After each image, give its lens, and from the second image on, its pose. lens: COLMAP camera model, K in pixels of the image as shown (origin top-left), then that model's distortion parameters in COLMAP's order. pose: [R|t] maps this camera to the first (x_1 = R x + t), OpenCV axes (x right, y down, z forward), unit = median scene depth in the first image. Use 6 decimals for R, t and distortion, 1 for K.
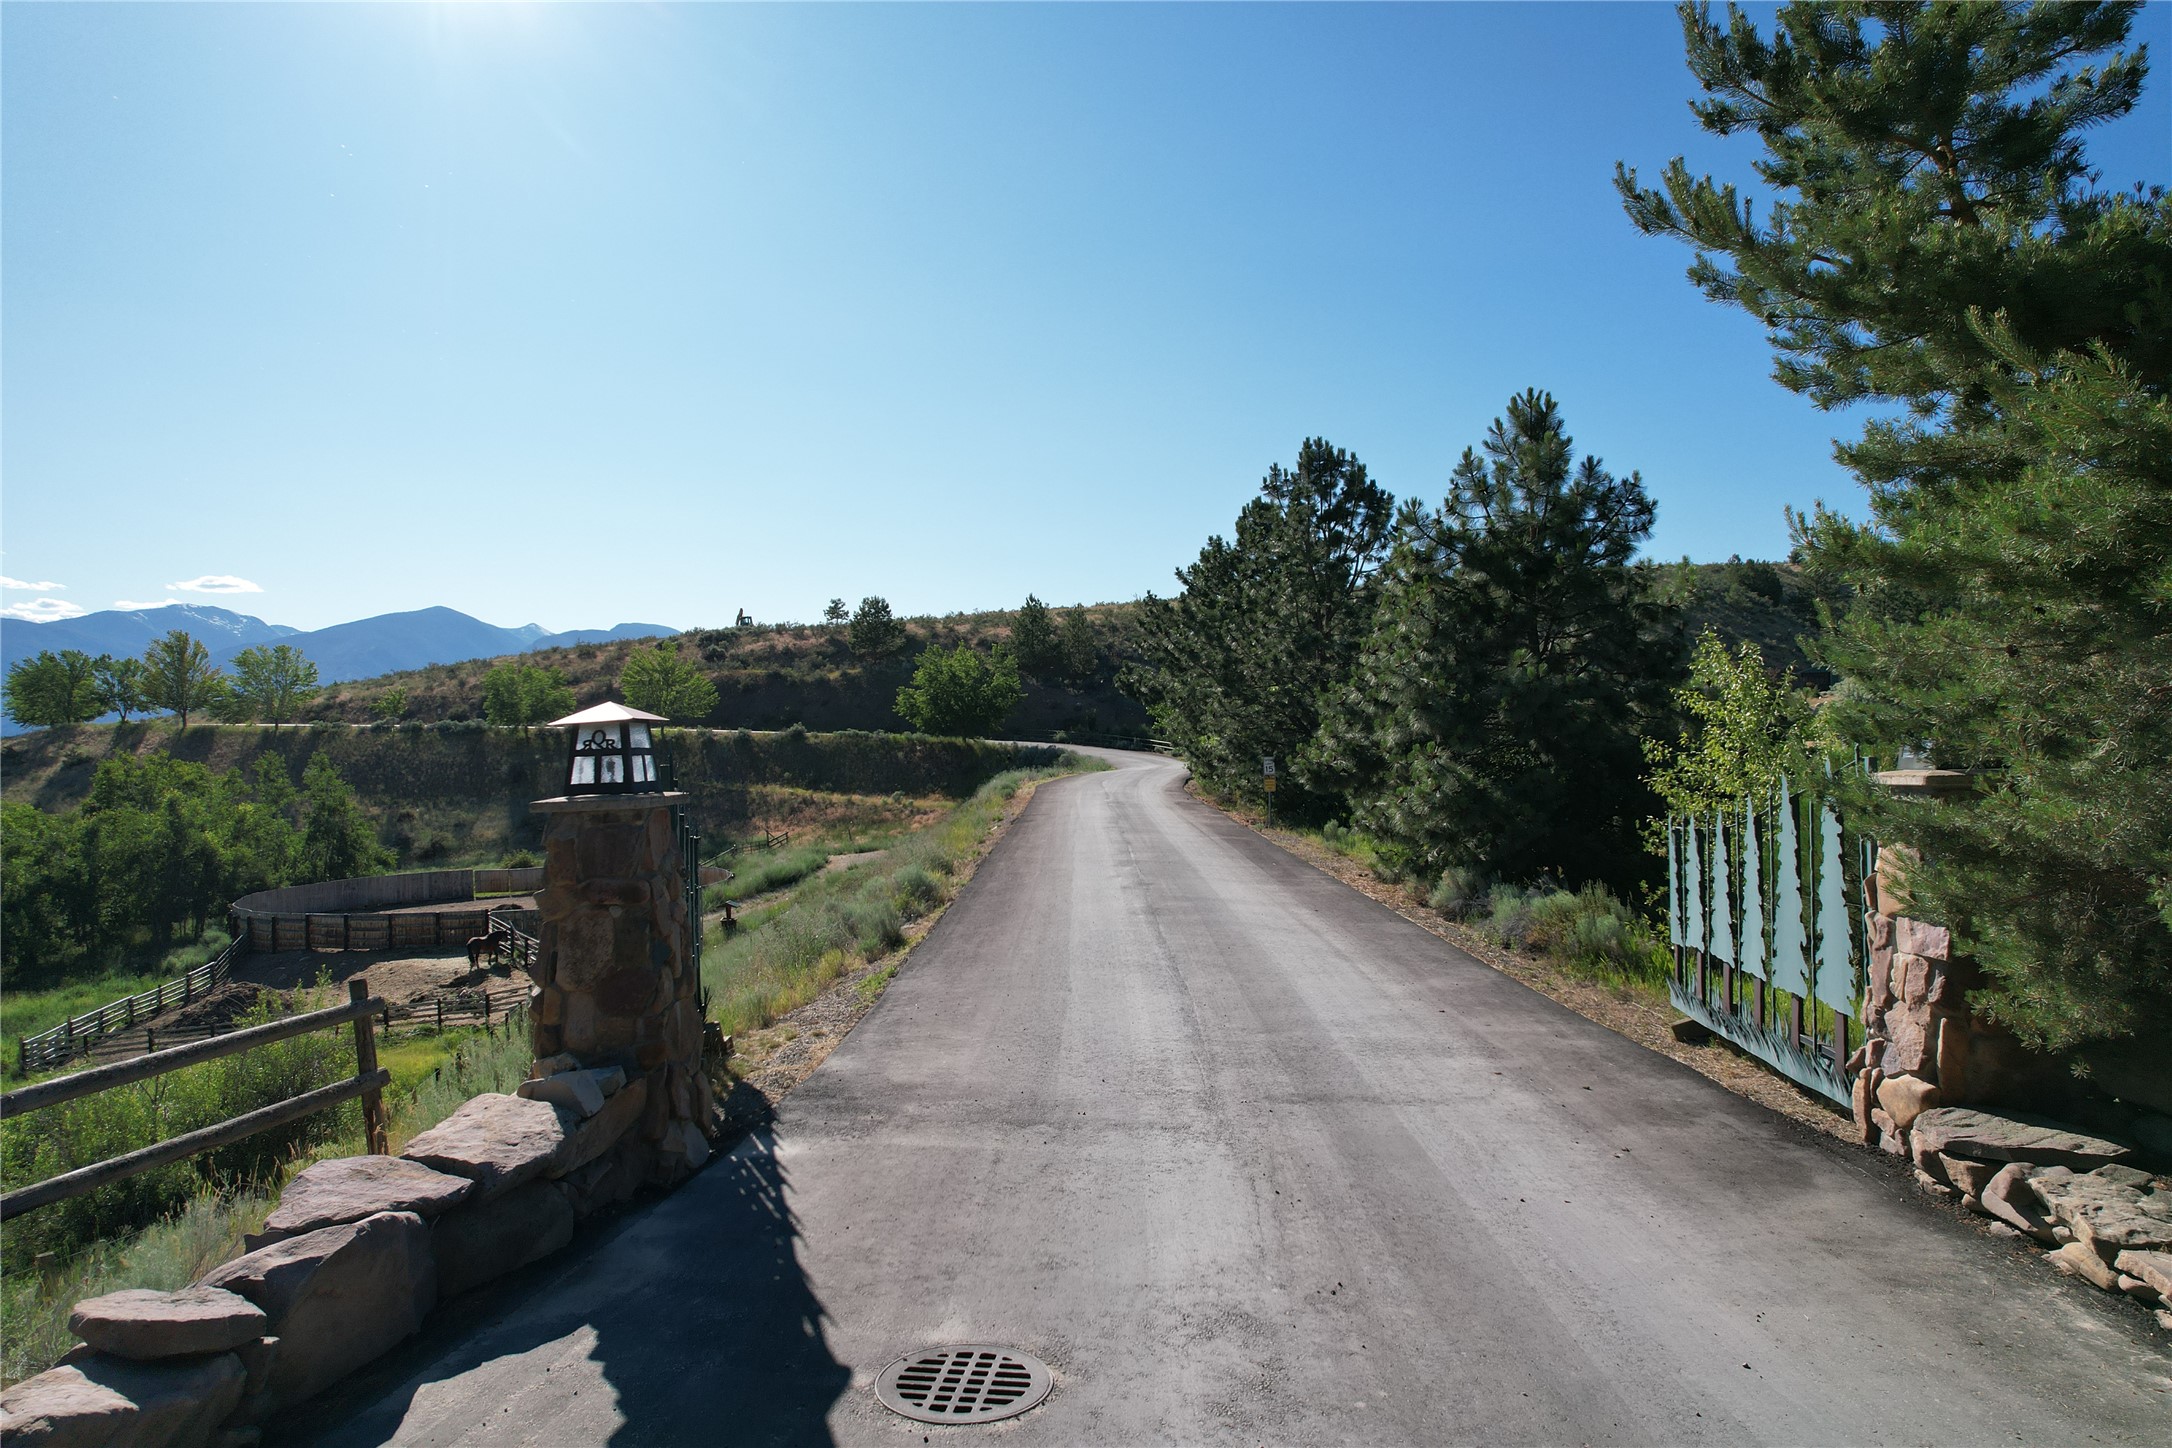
lens RADIAL K [[1371.0, 0, 1077.1], [0, 1371.0, 709.8], [0, 0, 1]] dist [-0.077034, 0.063462]
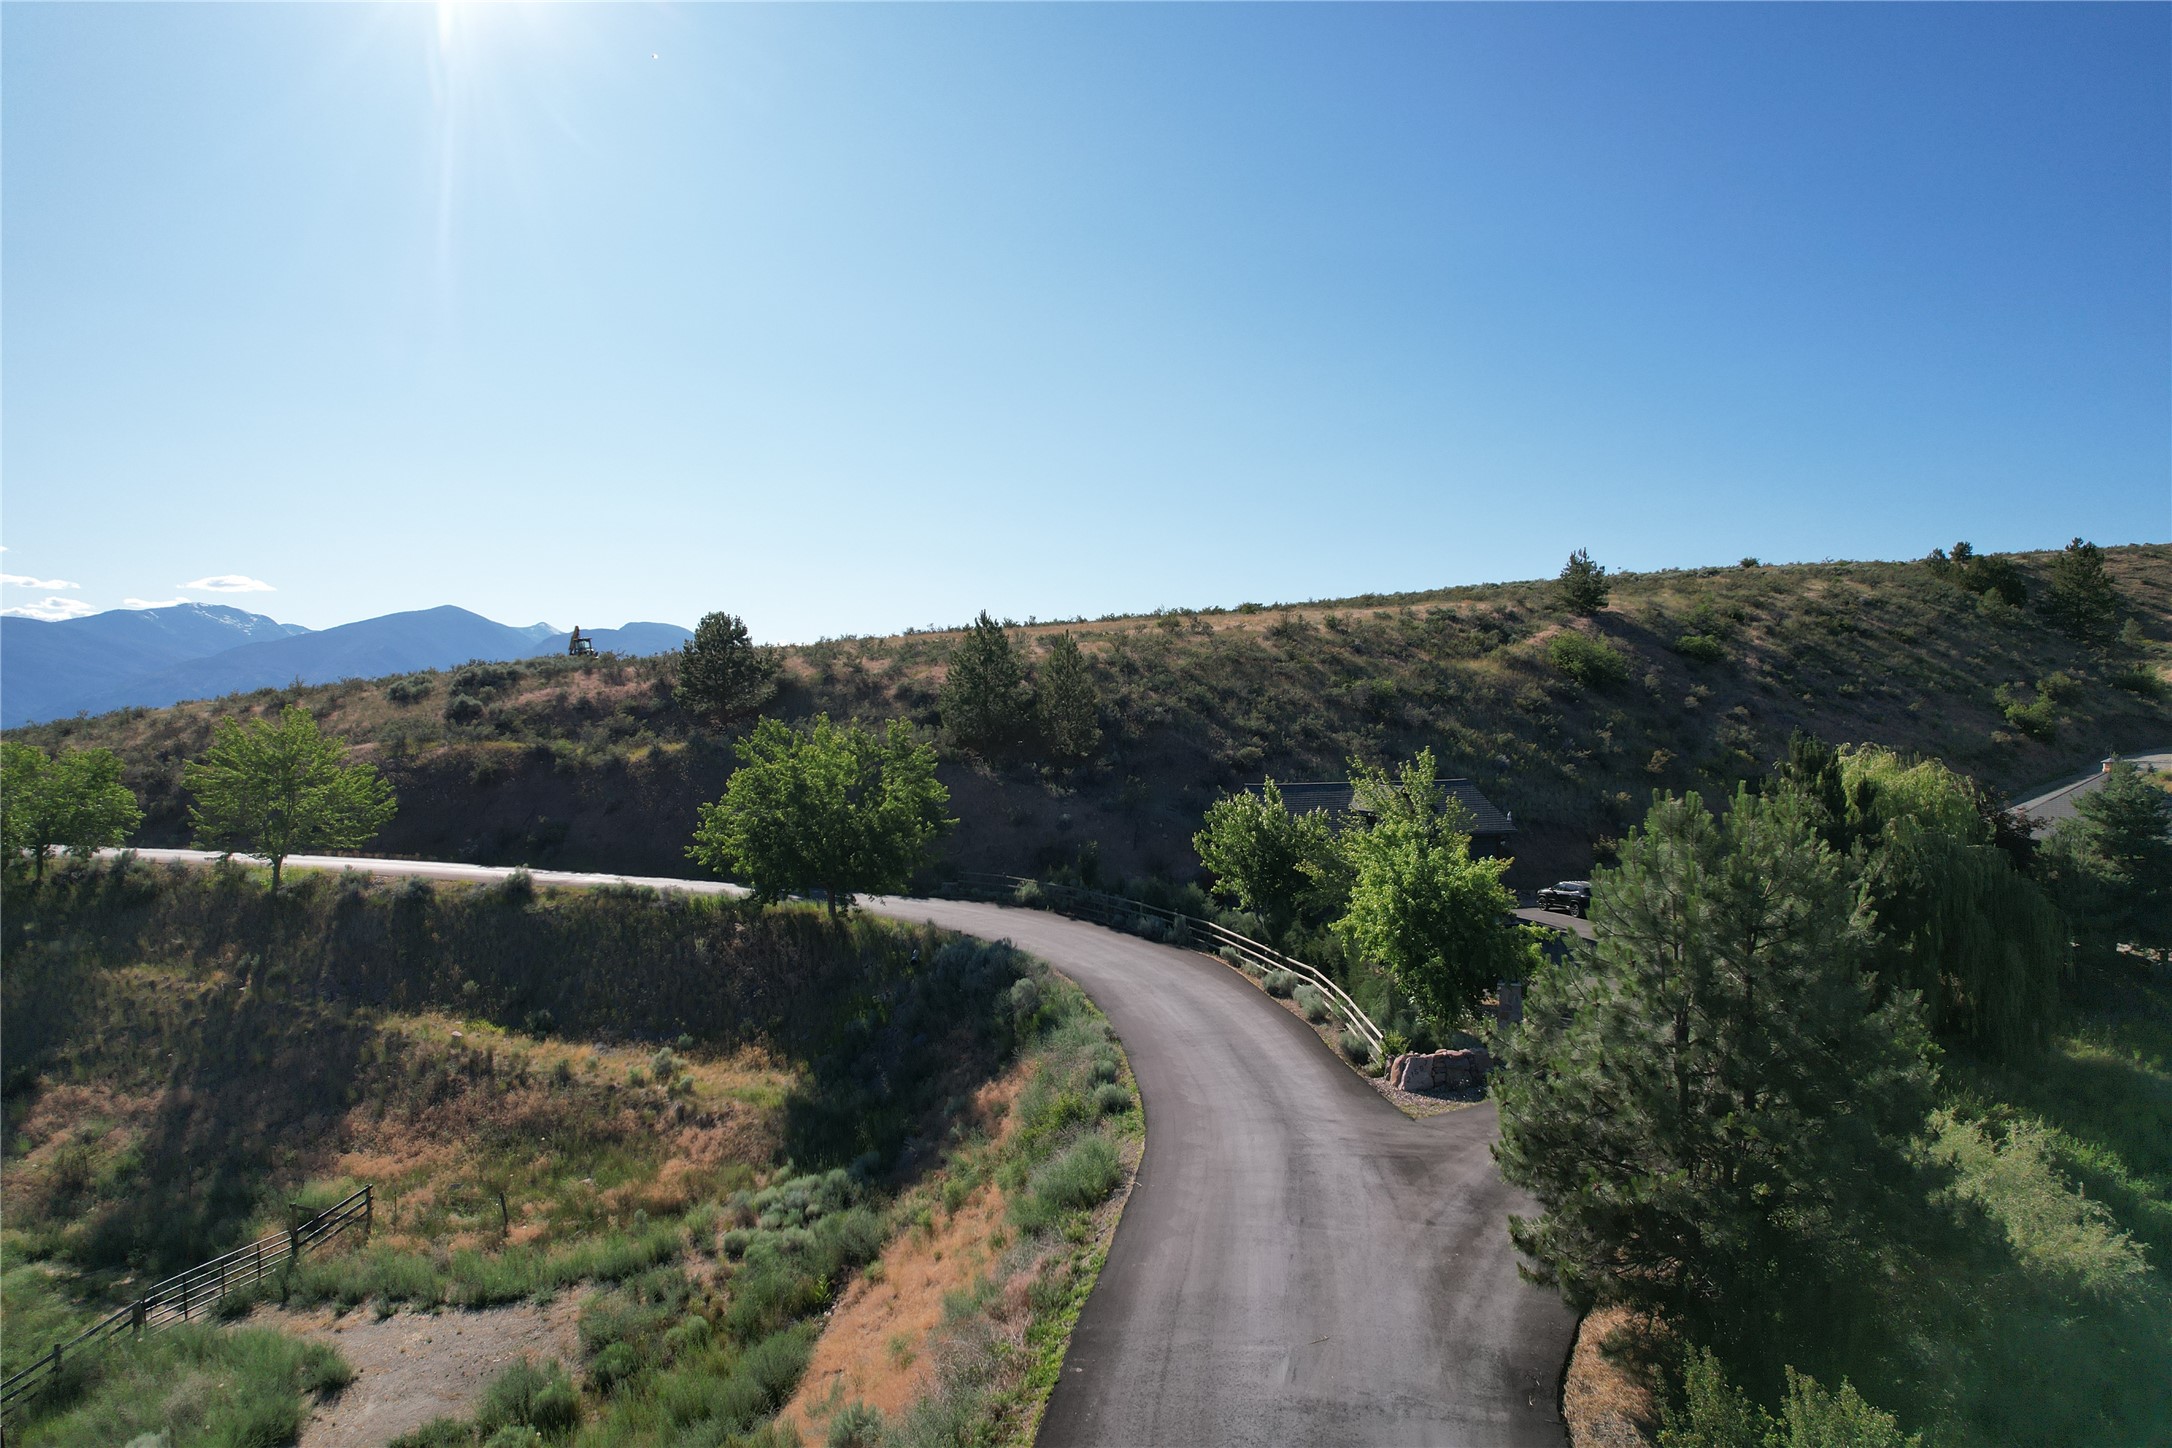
lens RADIAL K [[1371.0, 0, 1094.7], [0, 1371.0, 705.4], [0, 0, 1]] dist [-0.077034, 0.063462]
pose [[0.999989, -0.001332, 0.004483, 0.009606], [0.001339, 0.999998, -0.001664, -0.044564], [-0.004481, 0.001670, 0.999989, 0.432750]]
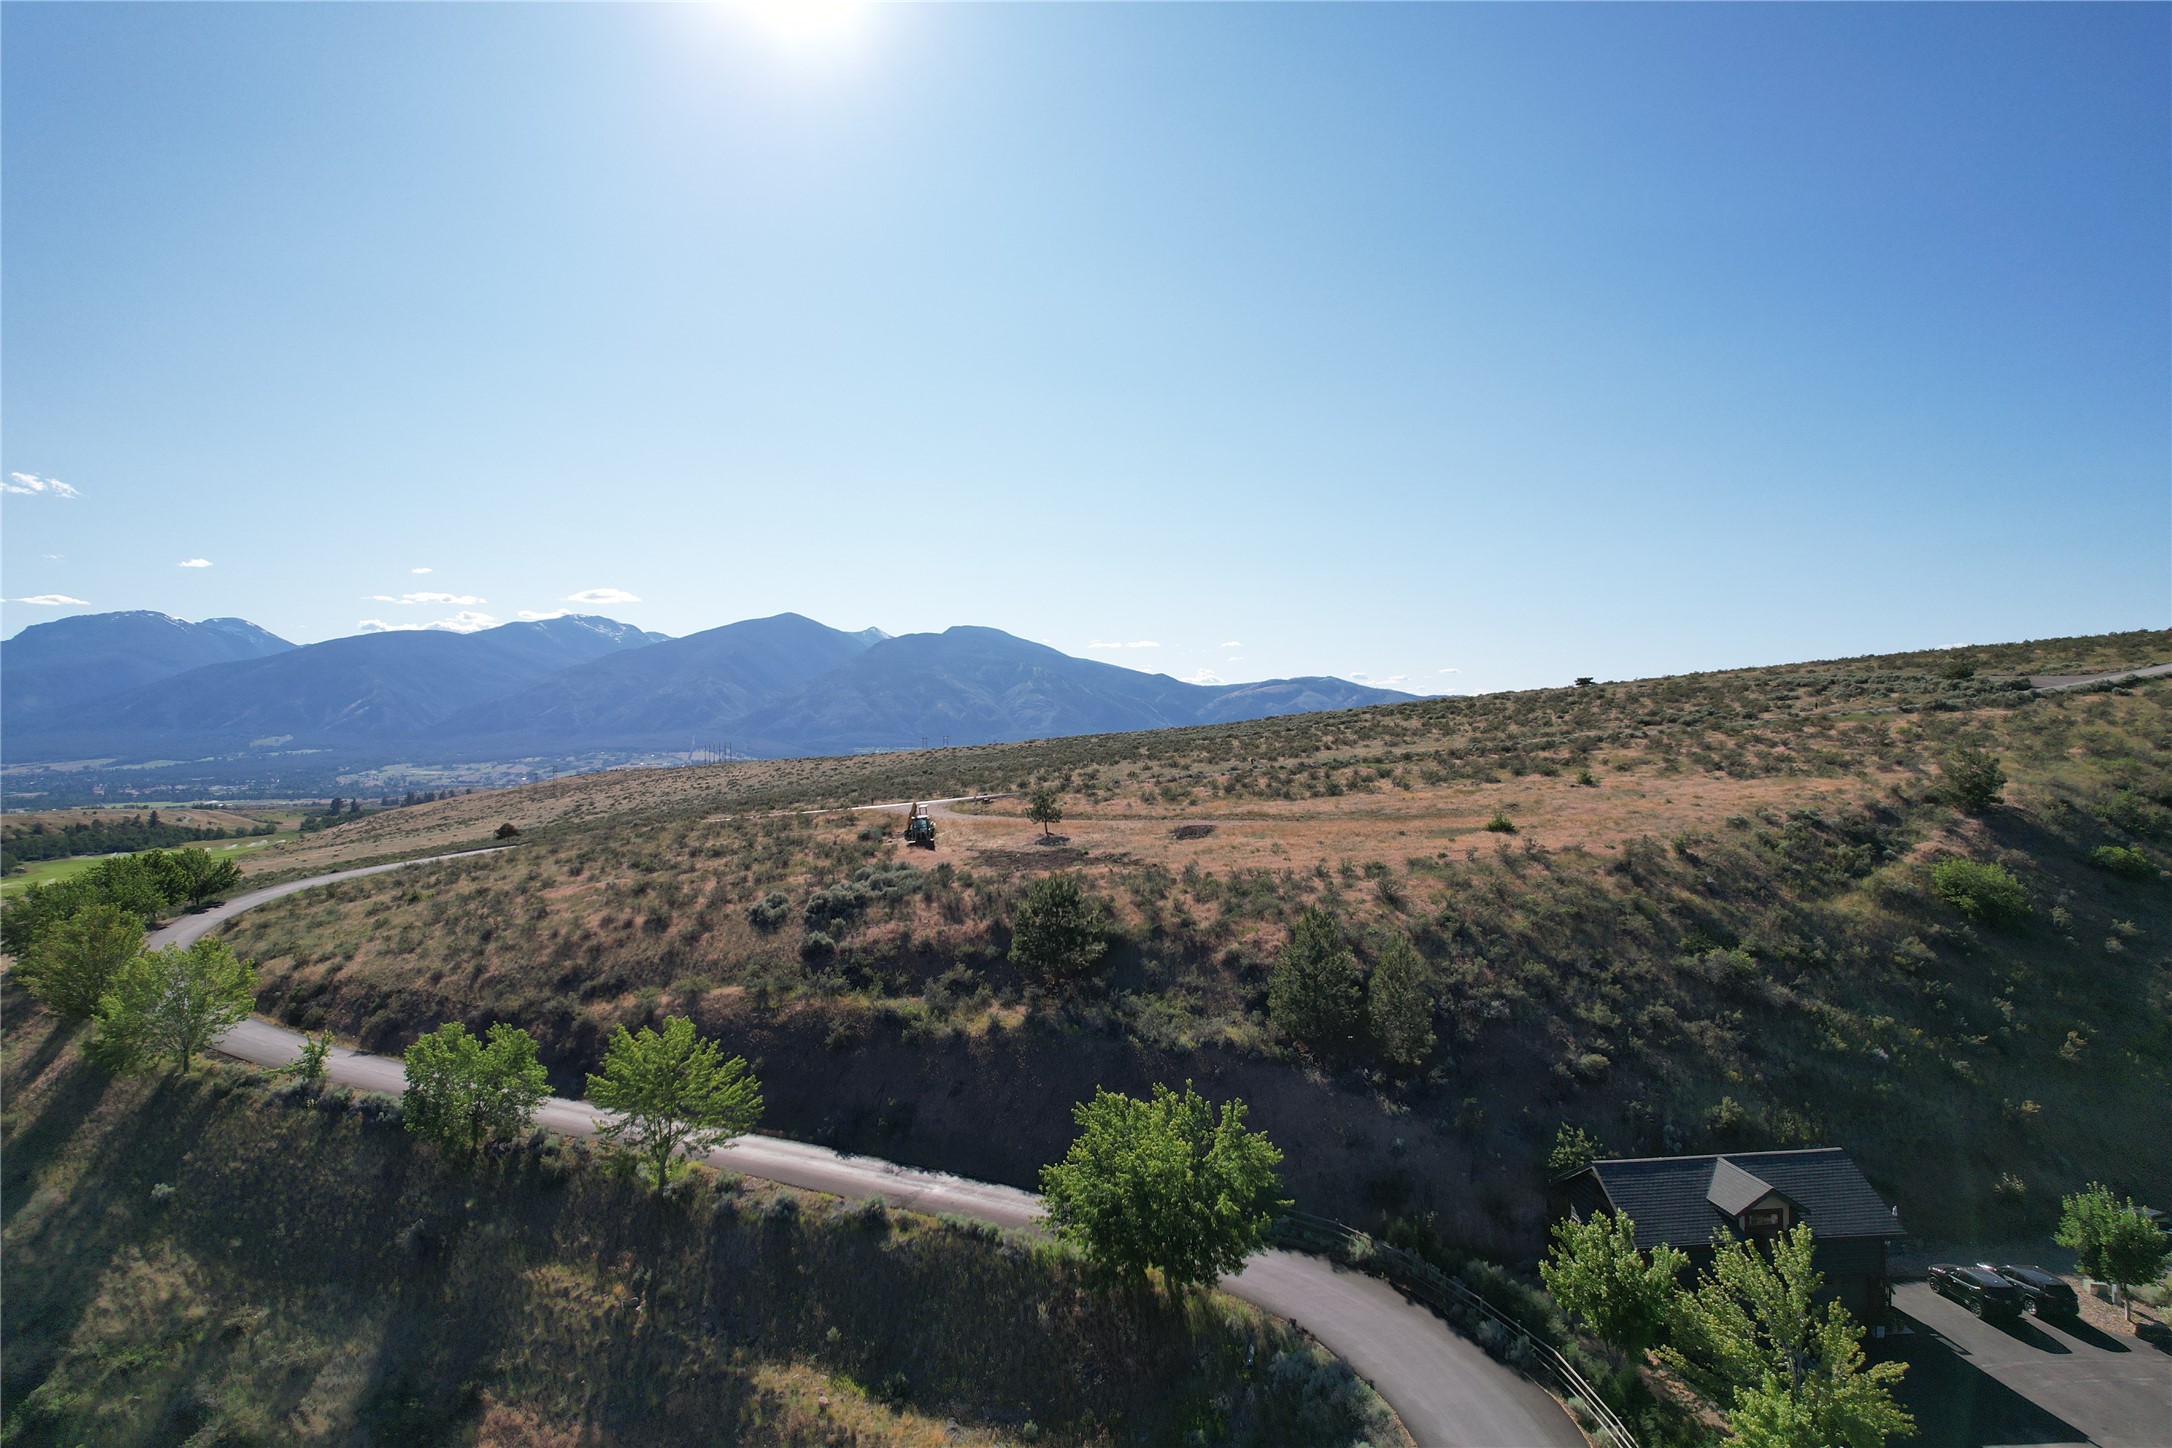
lens RADIAL K [[1371.0, 0, 1095.0], [0, 1371.0, 712.4], [0, 0, 1]] dist [-0.077034, 0.063462]
pose [[0.975581, -0.003864, -0.219607, 0.002101], [0.004761, 0.999982, 0.003556, -0.164031], [0.219590, -0.004515, 0.975582, 0.434376]]
